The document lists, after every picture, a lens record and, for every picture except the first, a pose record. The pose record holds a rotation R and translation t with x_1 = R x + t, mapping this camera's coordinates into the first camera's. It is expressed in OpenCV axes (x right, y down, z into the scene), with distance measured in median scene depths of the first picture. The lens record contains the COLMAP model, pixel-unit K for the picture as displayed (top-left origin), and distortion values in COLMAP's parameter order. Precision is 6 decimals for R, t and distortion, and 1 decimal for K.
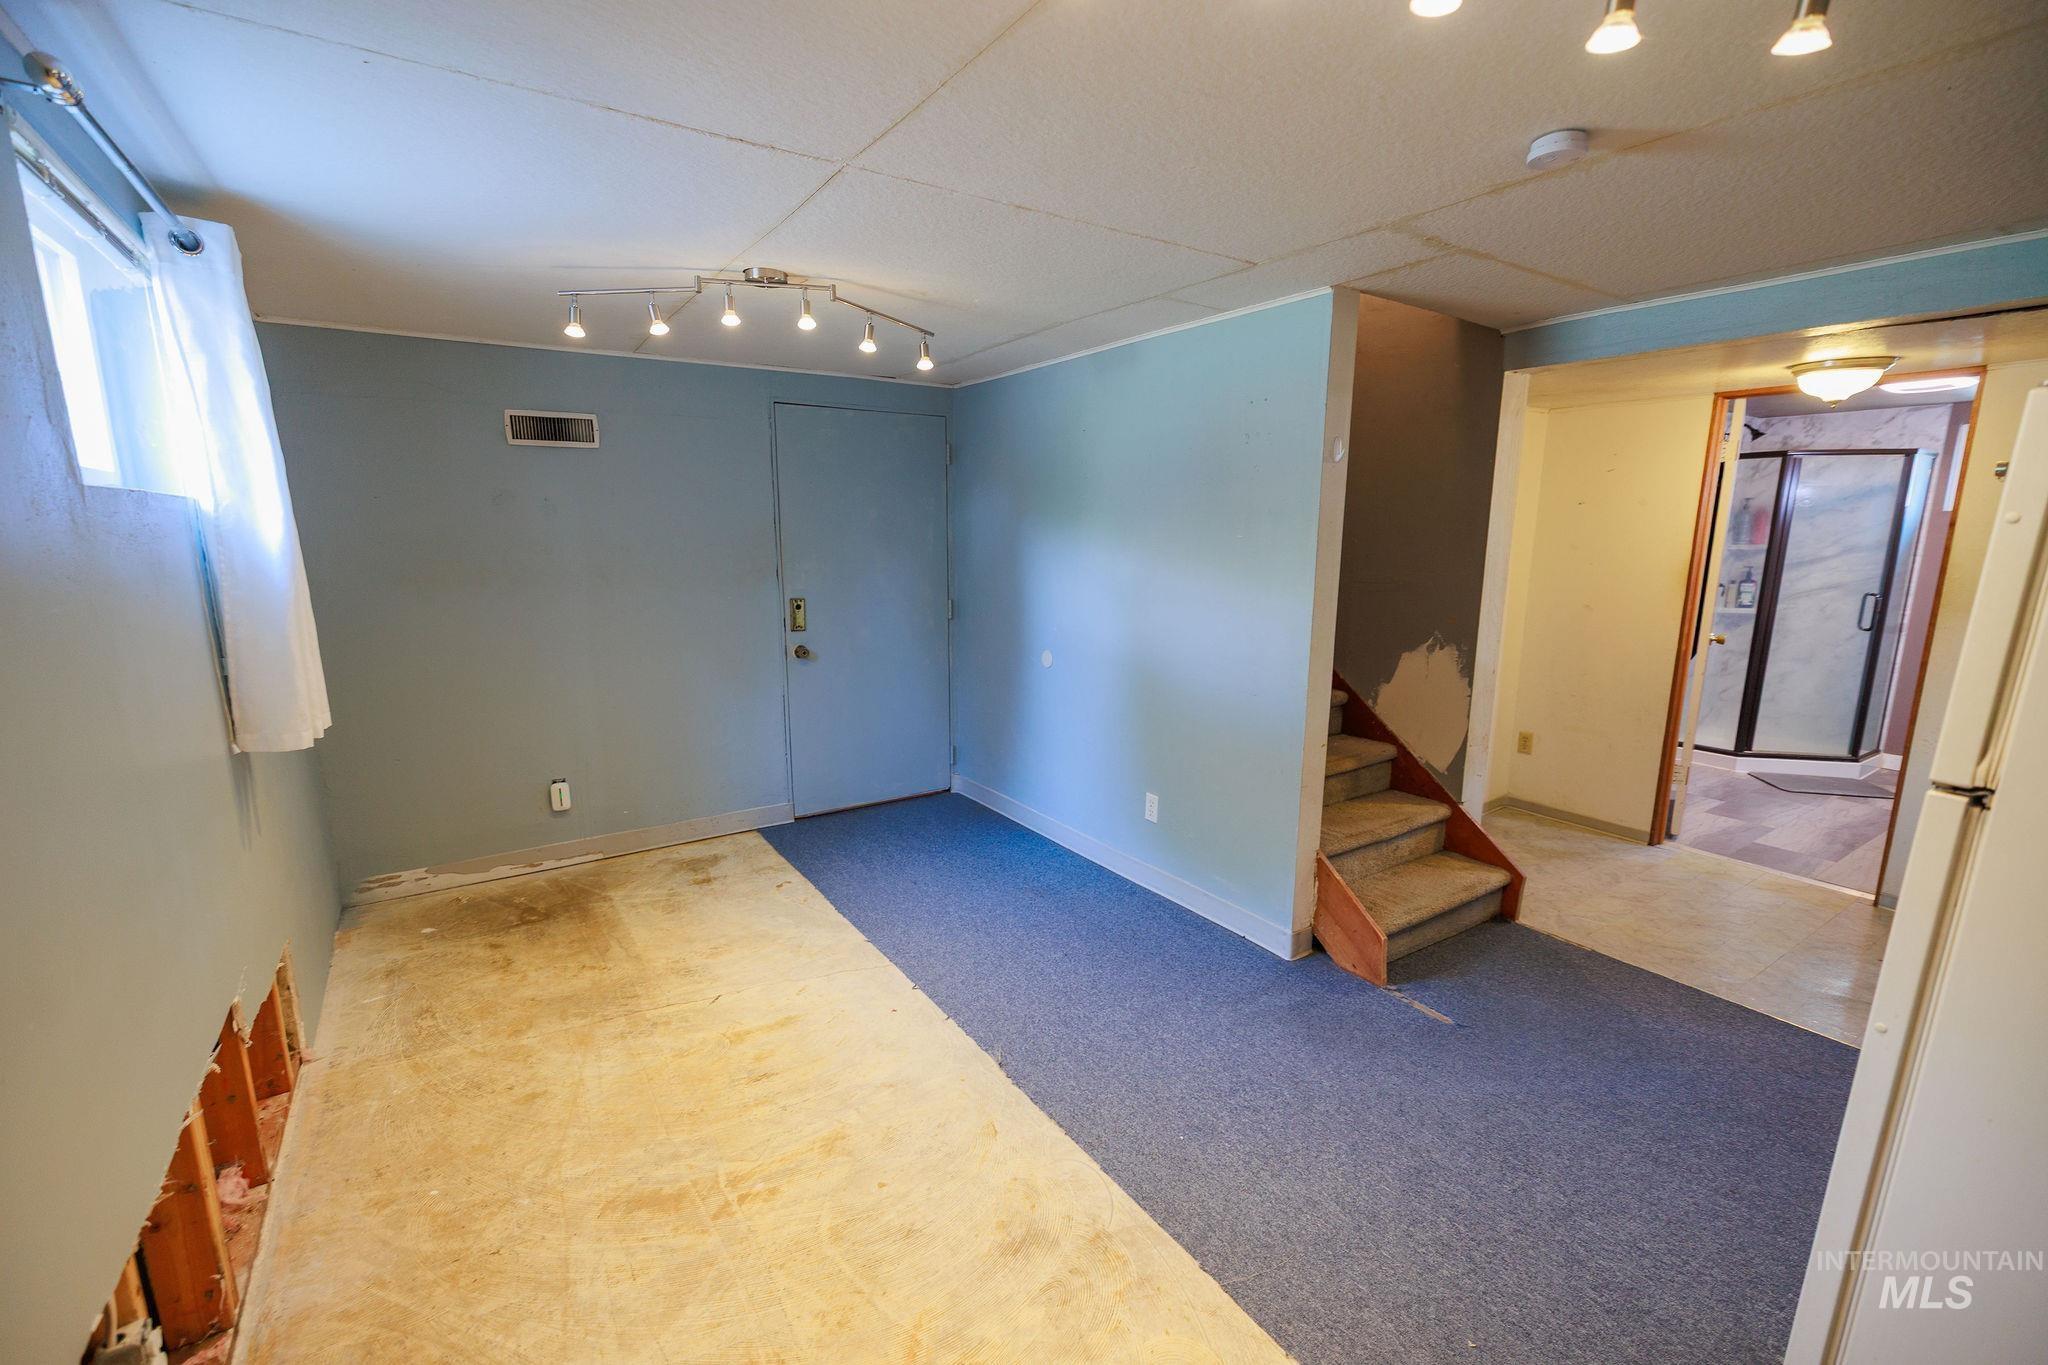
lens RADIAL K [[868.7, 0, 1025.4], [0, 868.7, 692.6], [0, 0, 1]] dist [0.000343, -0.000316]
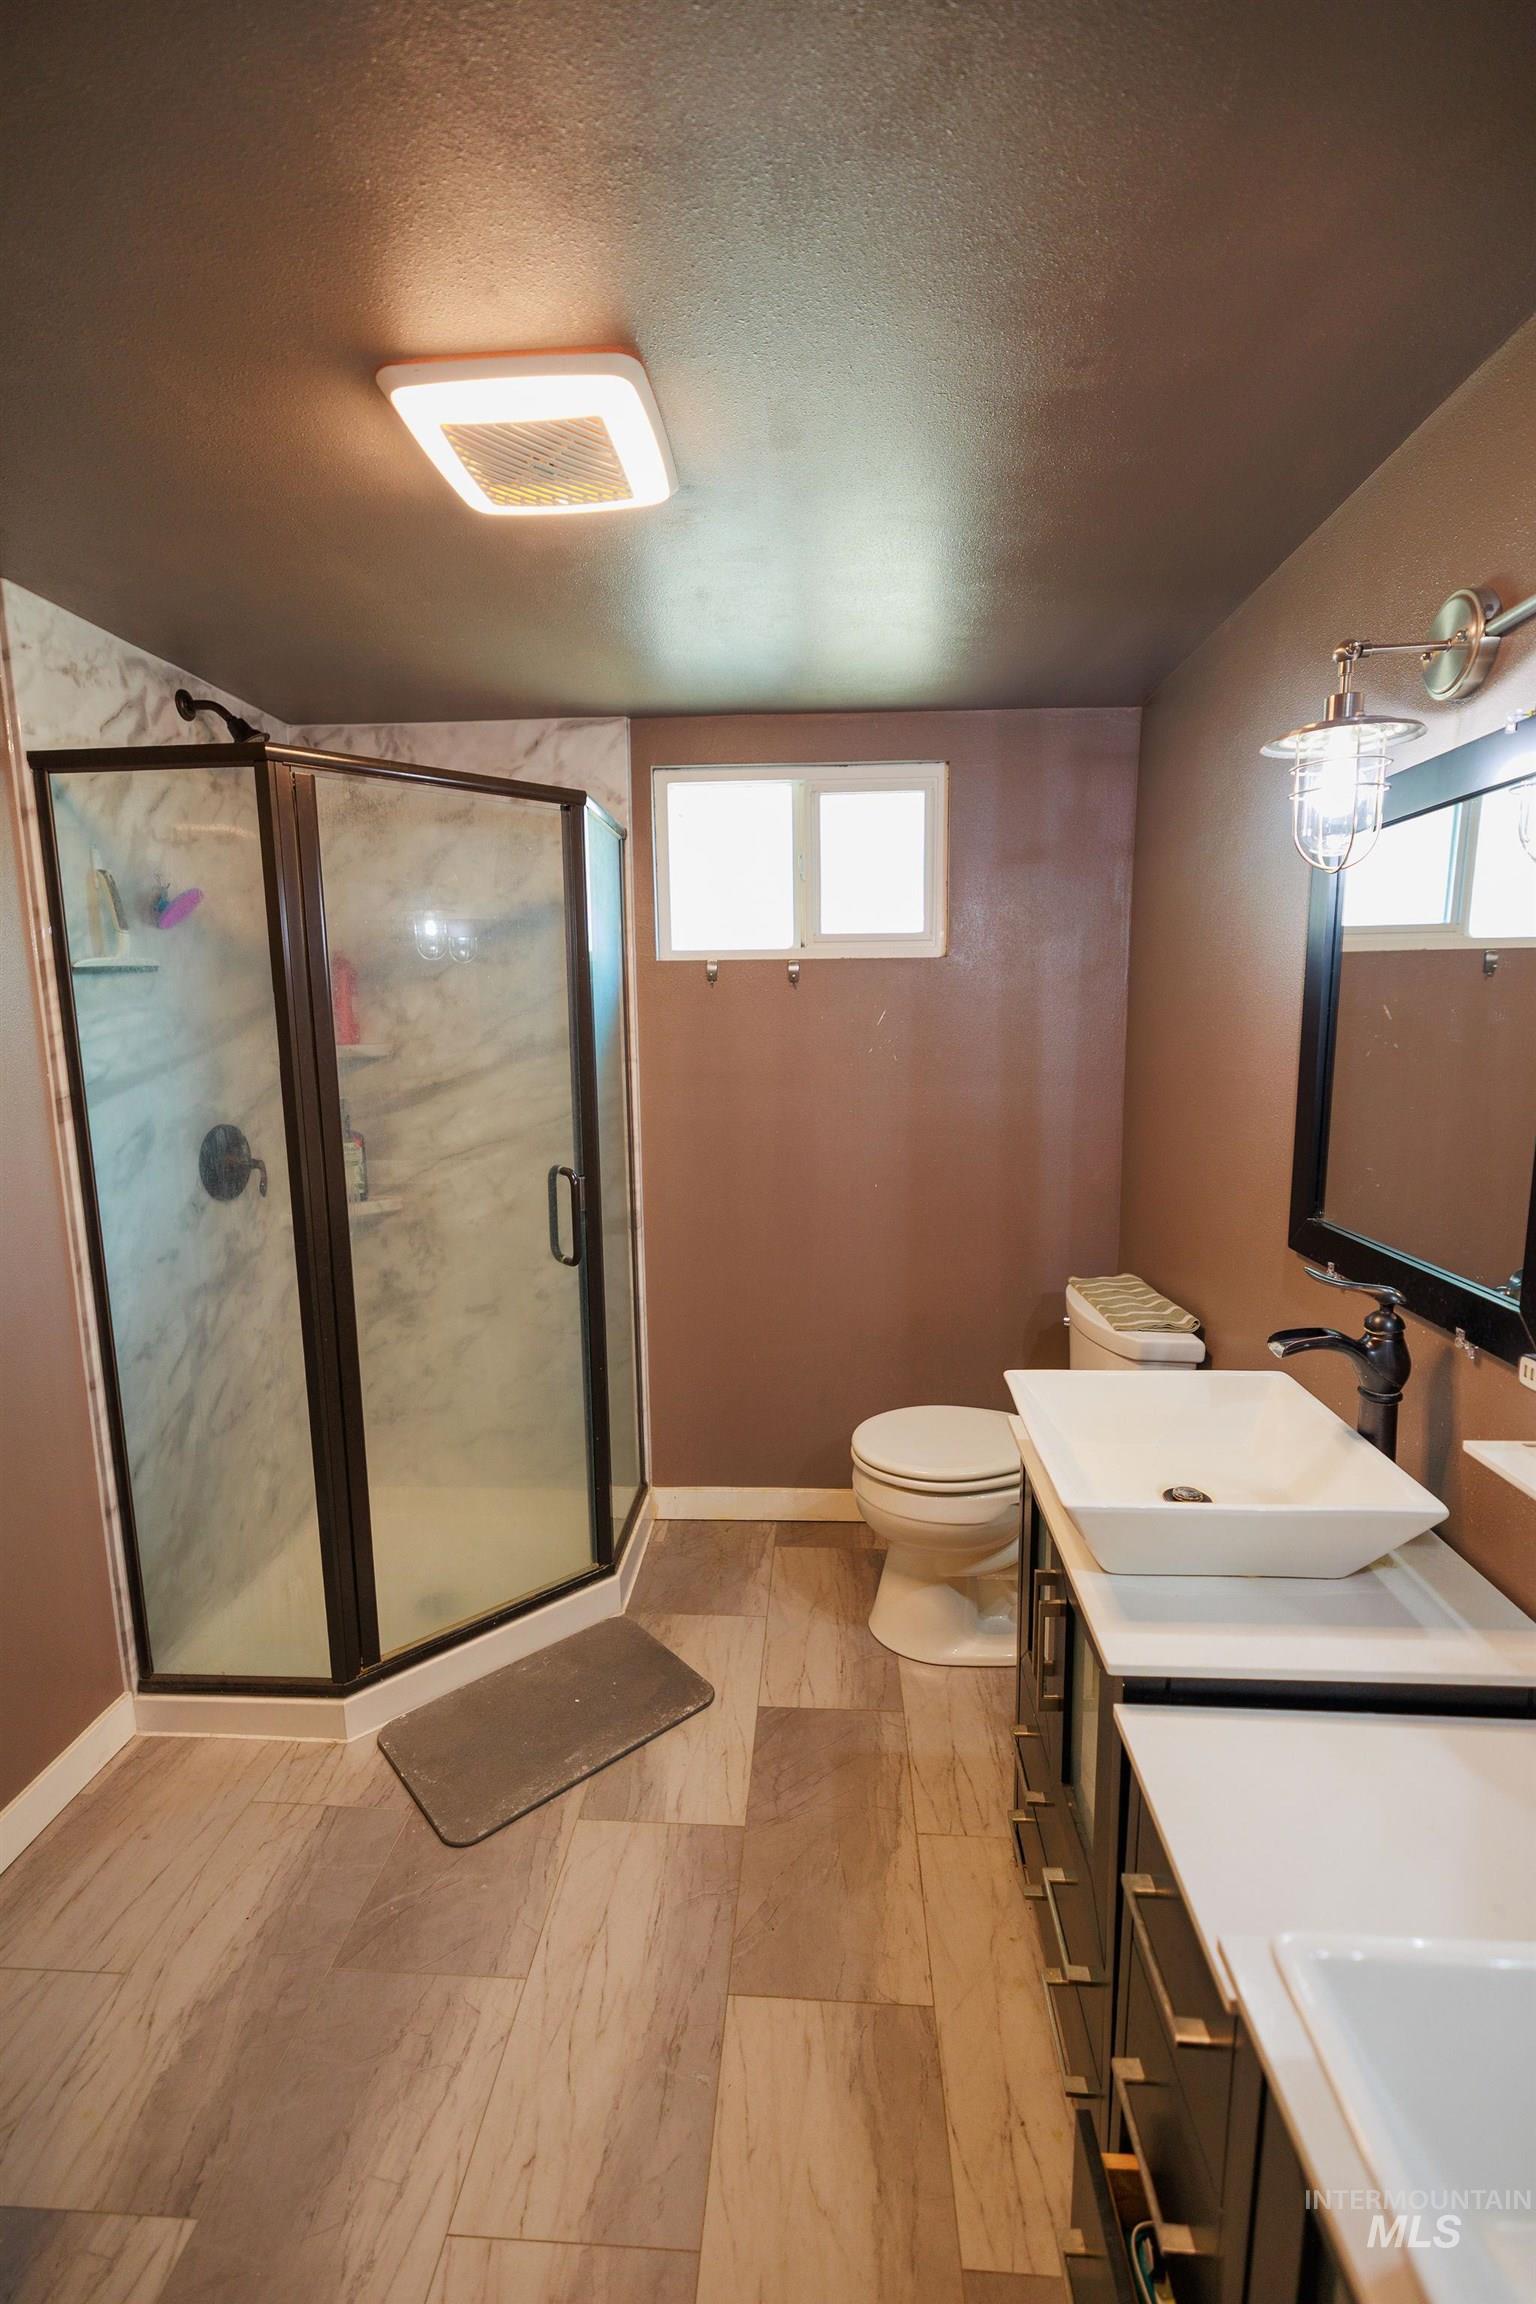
lens RADIAL K [[977.3, 0, 768.3], [0, 977.3, 1152.4], [0, 0, 1]] dist [0.000343, -0.000316]
pose [[0.600241, -0.124150, 0.790125, 0.663588], [0.163531, 0.986060, 0.030706, -0.115030], [-0.782923, 0.110779, 0.612176, 0.640138]]
